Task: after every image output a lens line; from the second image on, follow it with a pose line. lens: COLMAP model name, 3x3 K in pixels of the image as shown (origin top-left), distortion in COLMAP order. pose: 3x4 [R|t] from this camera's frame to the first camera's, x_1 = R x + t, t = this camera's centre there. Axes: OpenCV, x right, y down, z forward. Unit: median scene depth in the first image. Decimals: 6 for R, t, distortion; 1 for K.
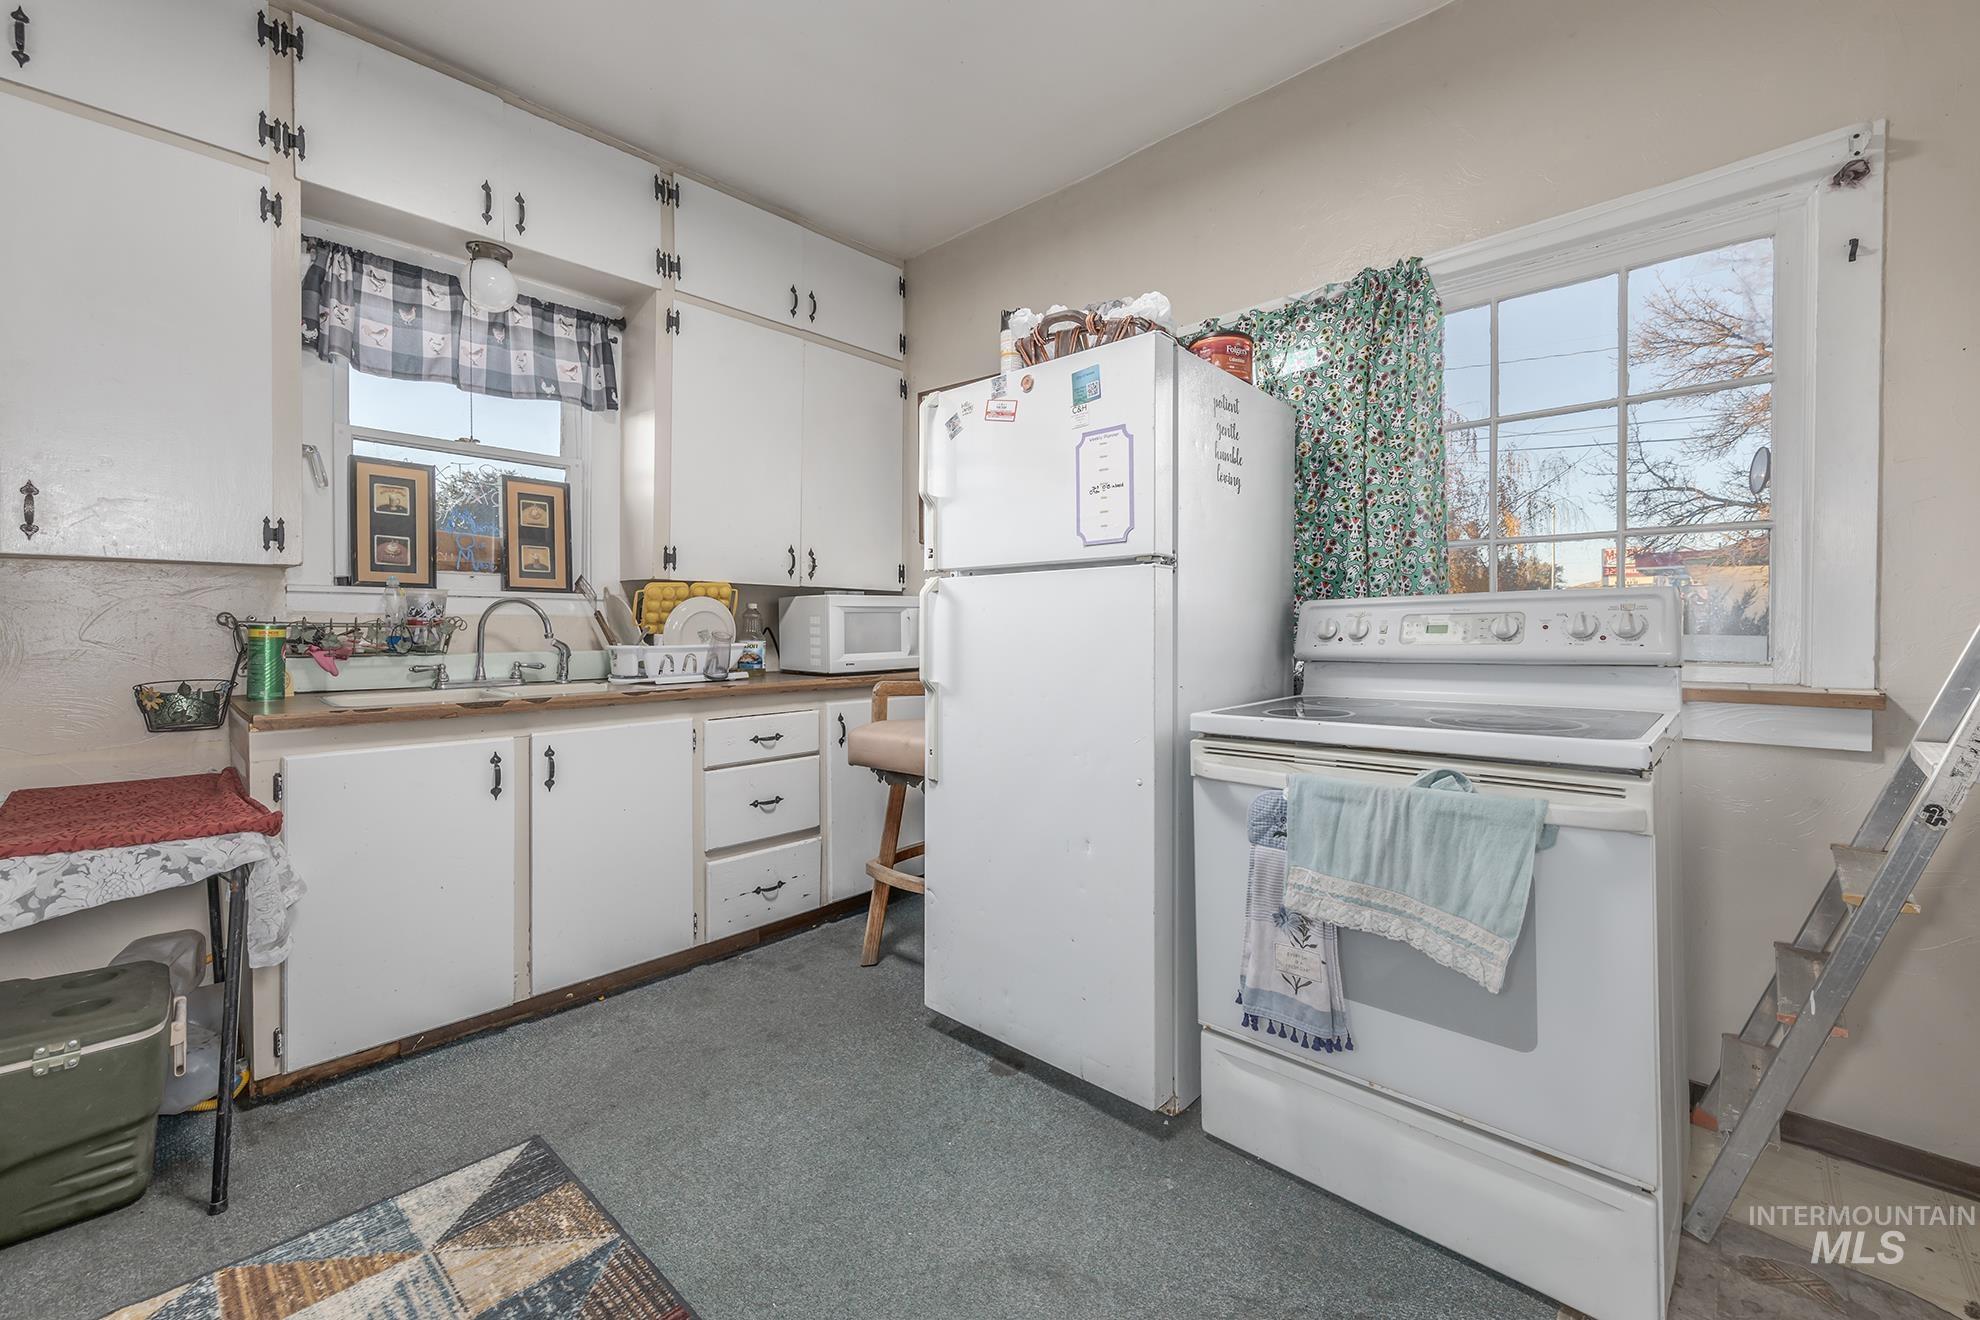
lens RADIAL K [[783.0, 0, 1003.7], [0, 783.0, 642.5], [0, 0, 1]] dist [0.002524, 0.000348]
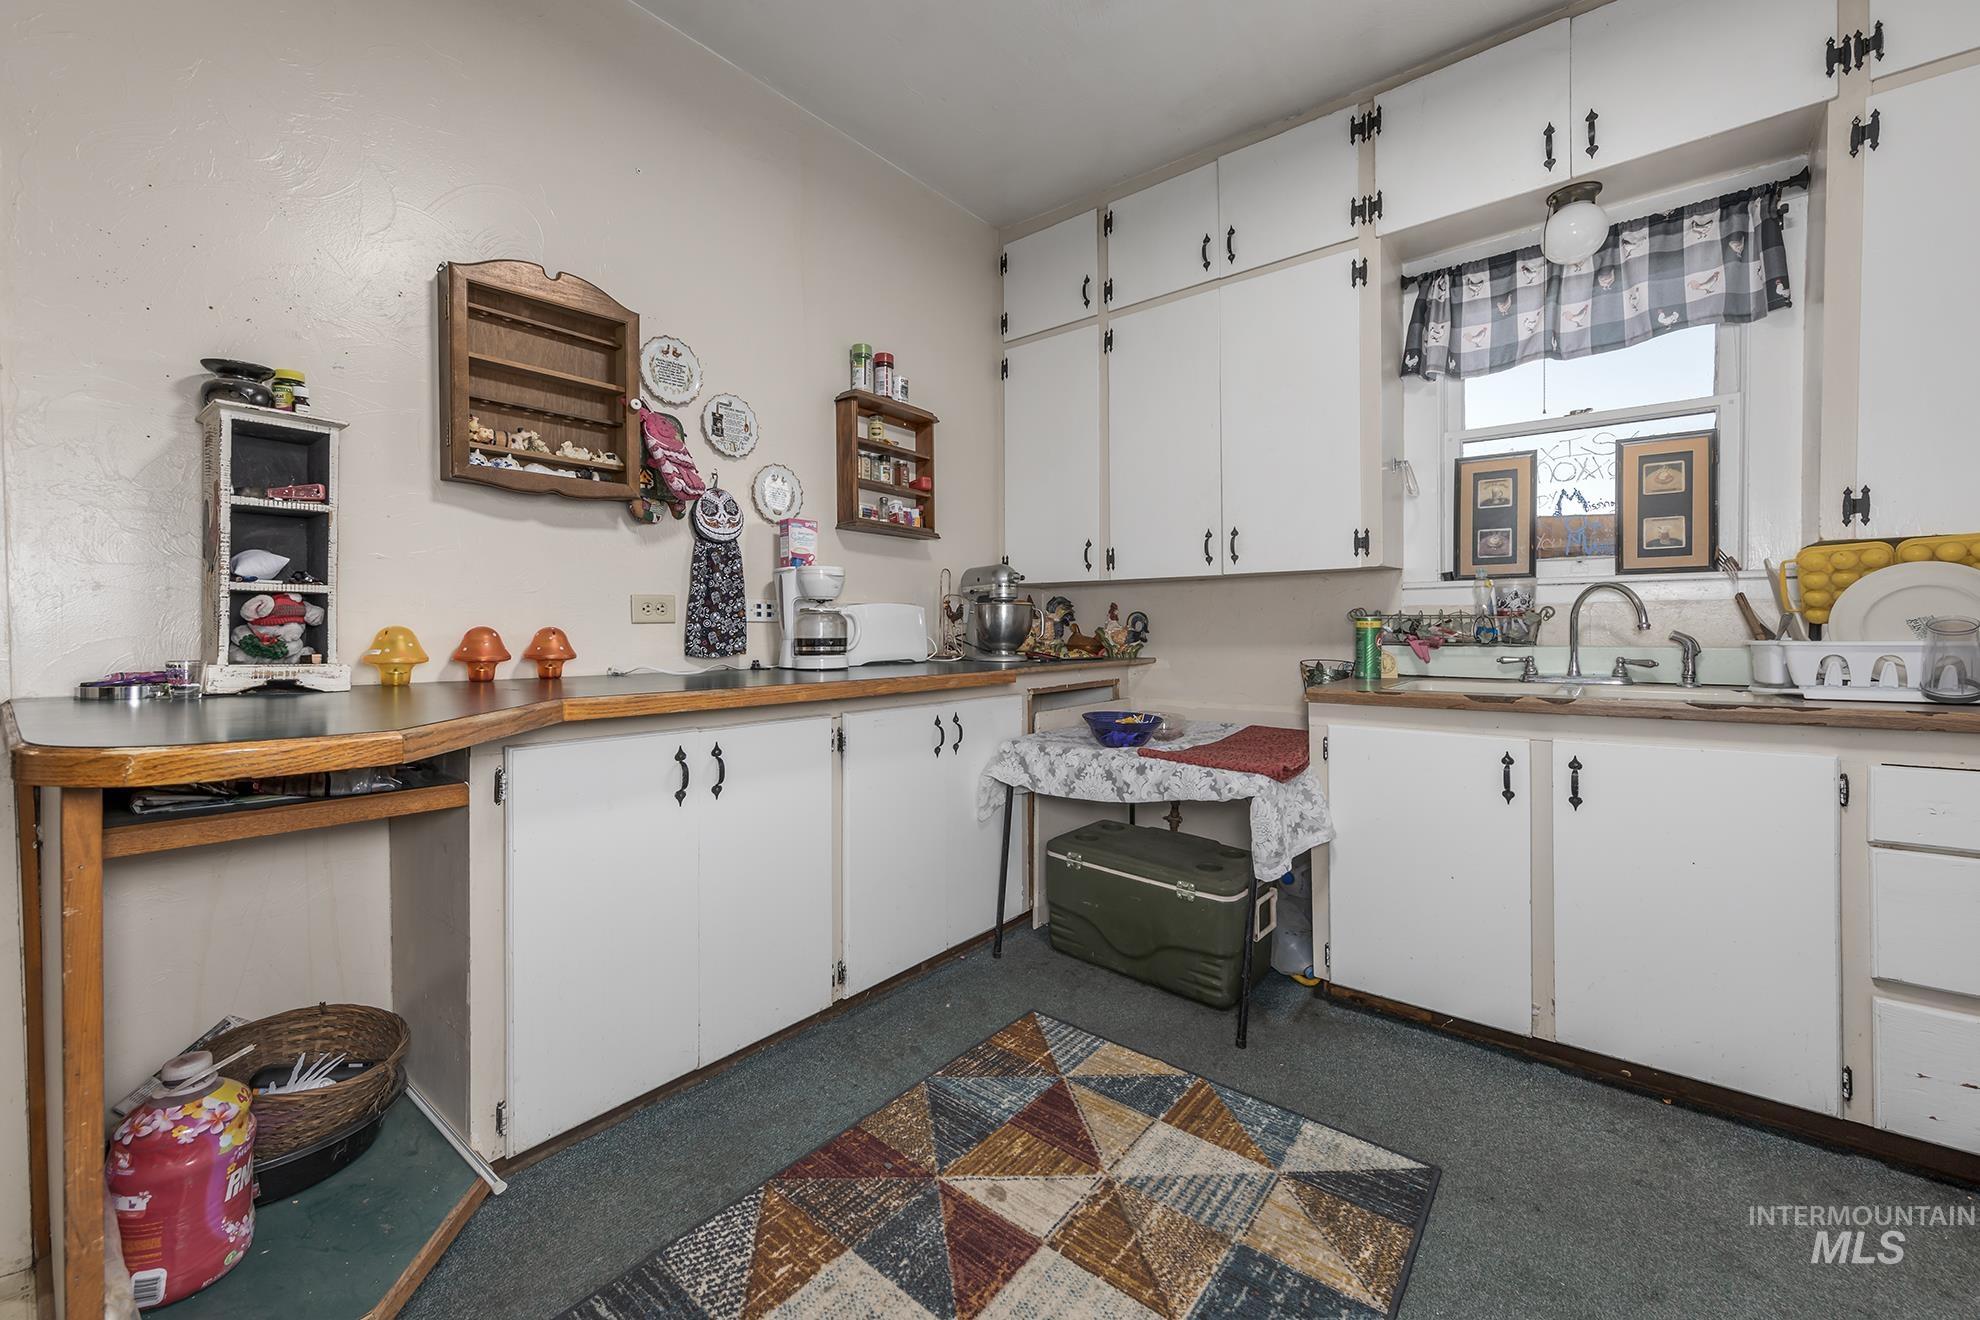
lens RADIAL K [[783.0, 0, 1002.7], [0, 783.0, 640.9], [0, 0, 1]] dist [0.002524, 0.000348]
pose [[0.074331, 0.016127, -0.997103, 0.197802], [-0.011845, 0.999813, 0.015288, 0.001818], [0.997163, 0.010674, 0.074508, 0.298982]]
